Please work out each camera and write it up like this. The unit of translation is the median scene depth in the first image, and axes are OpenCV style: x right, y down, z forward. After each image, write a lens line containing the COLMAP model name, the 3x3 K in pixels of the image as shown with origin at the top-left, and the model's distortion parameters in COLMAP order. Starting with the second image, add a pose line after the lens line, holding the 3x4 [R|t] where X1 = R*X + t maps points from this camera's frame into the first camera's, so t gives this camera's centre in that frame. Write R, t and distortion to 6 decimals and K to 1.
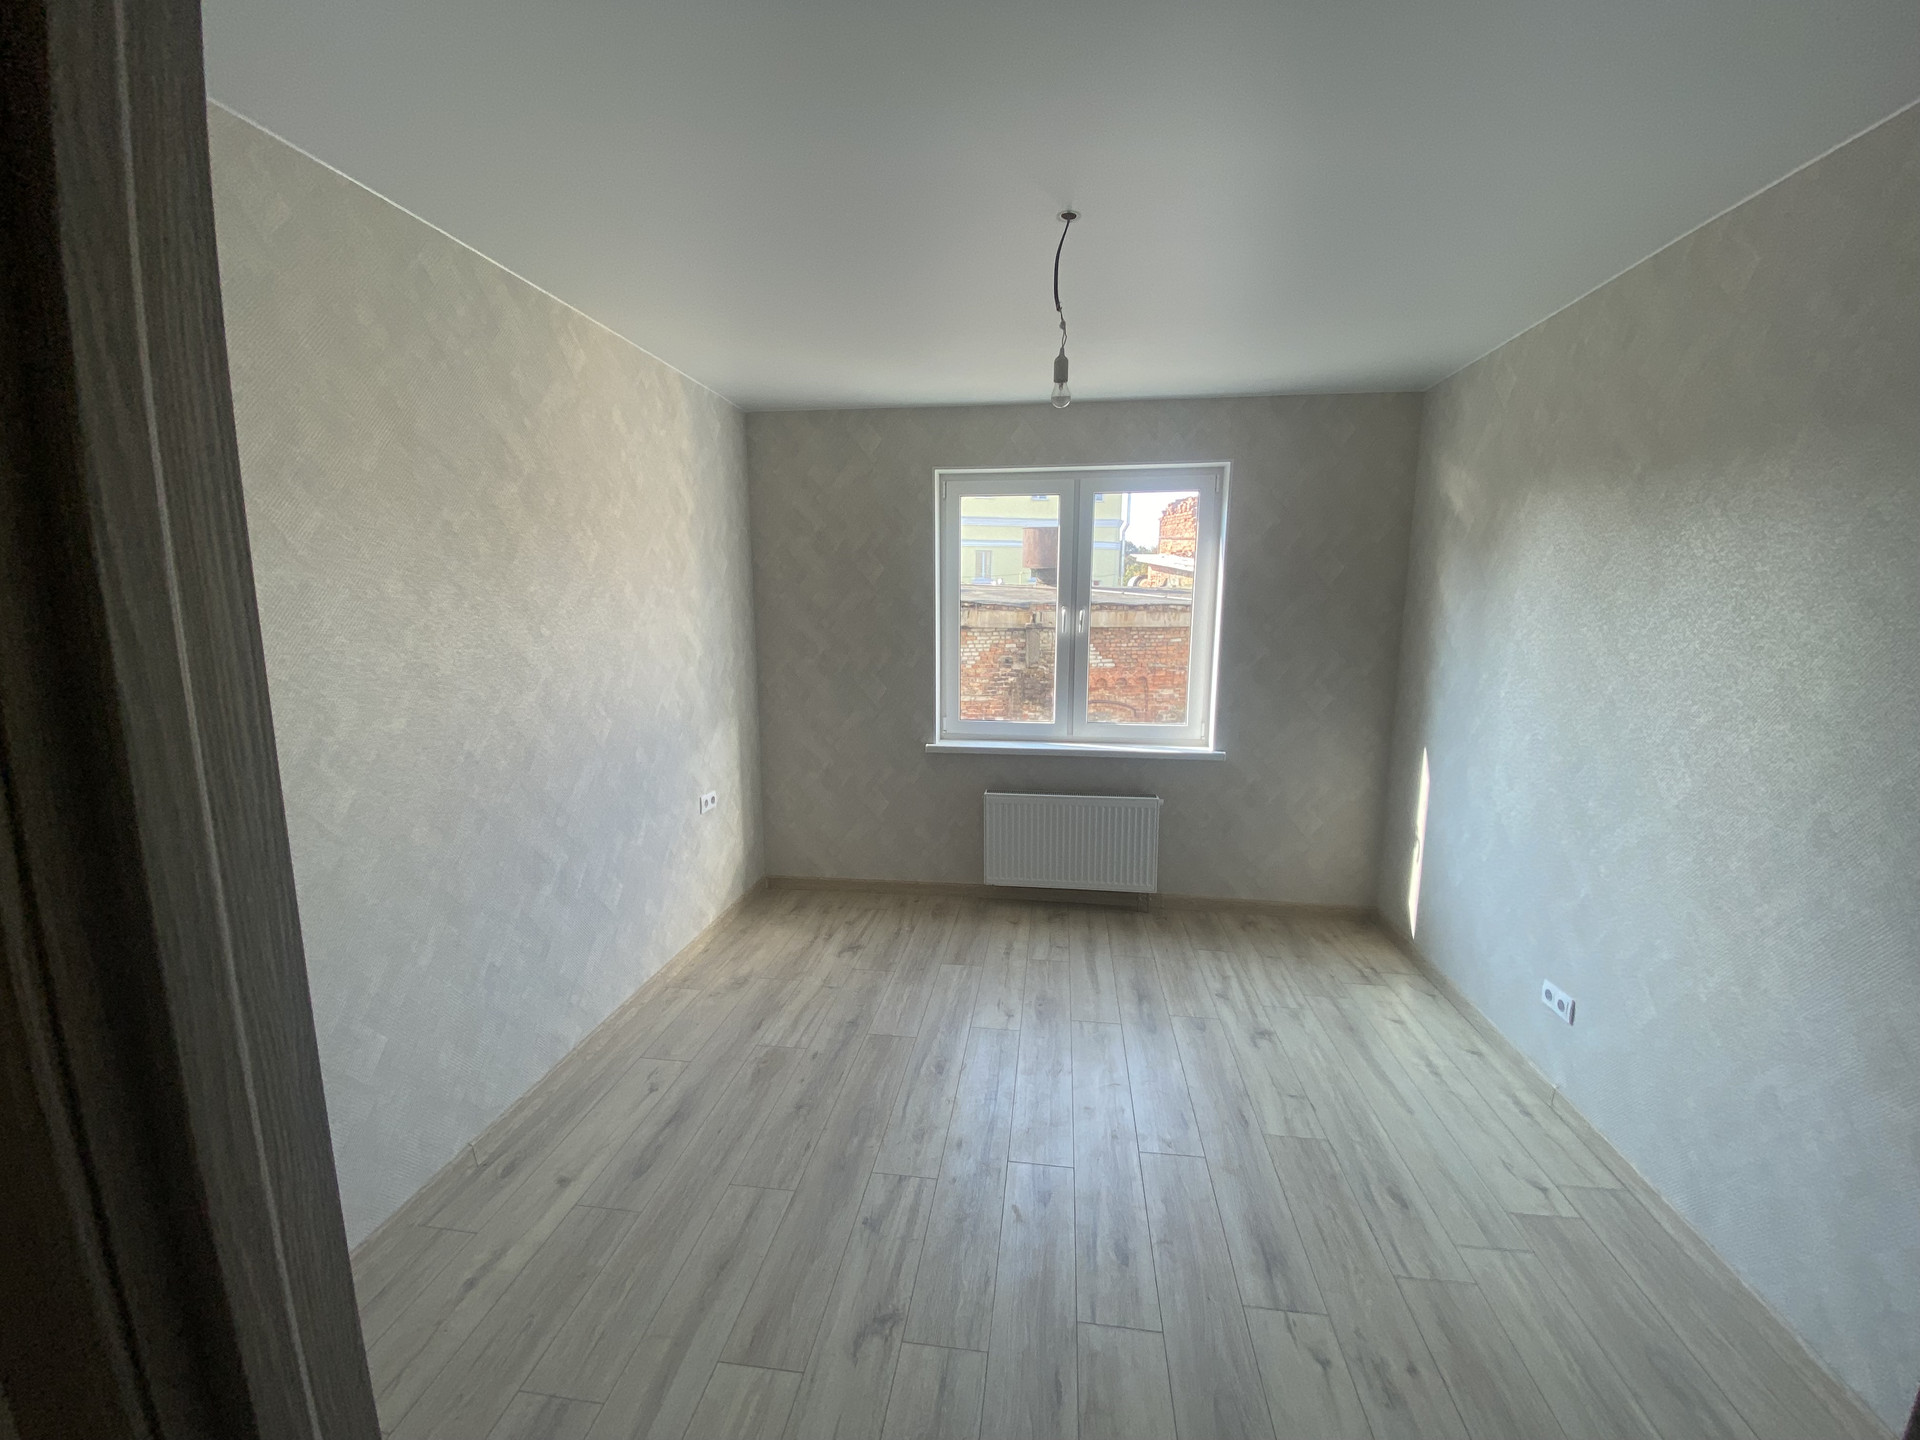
lens RADIAL K [[762.9, 0, 972.6], [0, 762.9, 720.7], [0, 0, 1]] dist [0.003691, -0.000383]
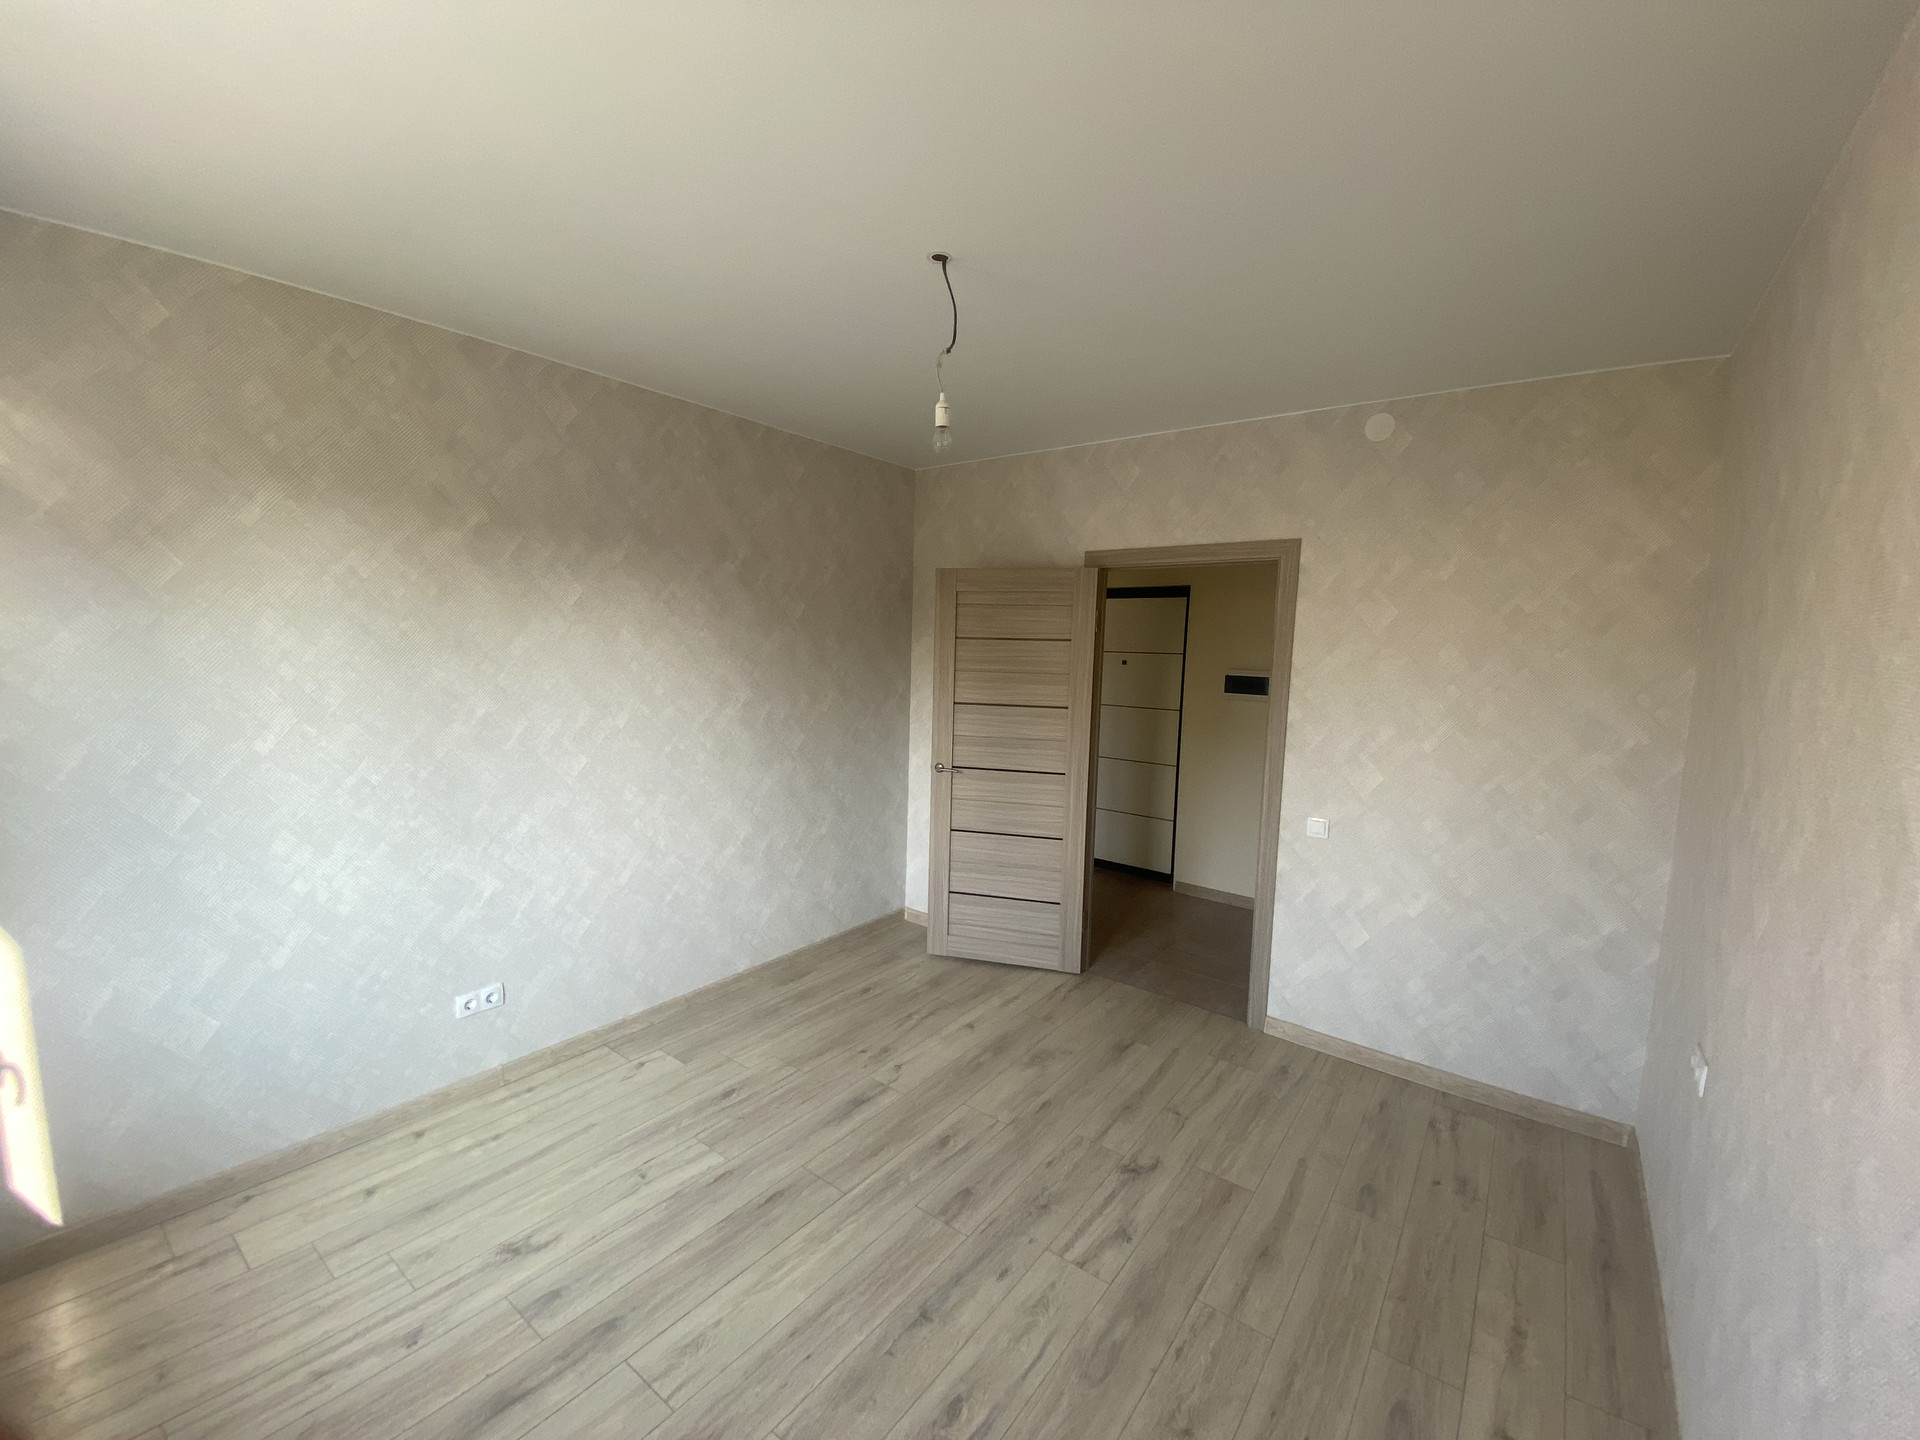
lens RADIAL K [[762.9, 0, 952.0], [0, 762.9, 727.4], [0, 0, 1]] dist [0.003691, -0.000383]
pose [[-0.852638, -0.088388, 0.514972, -0.293430], [0.048506, 0.967942, 0.246445, -0.216761], [-0.520246, 0.235108, -0.821017, 1.298210]]
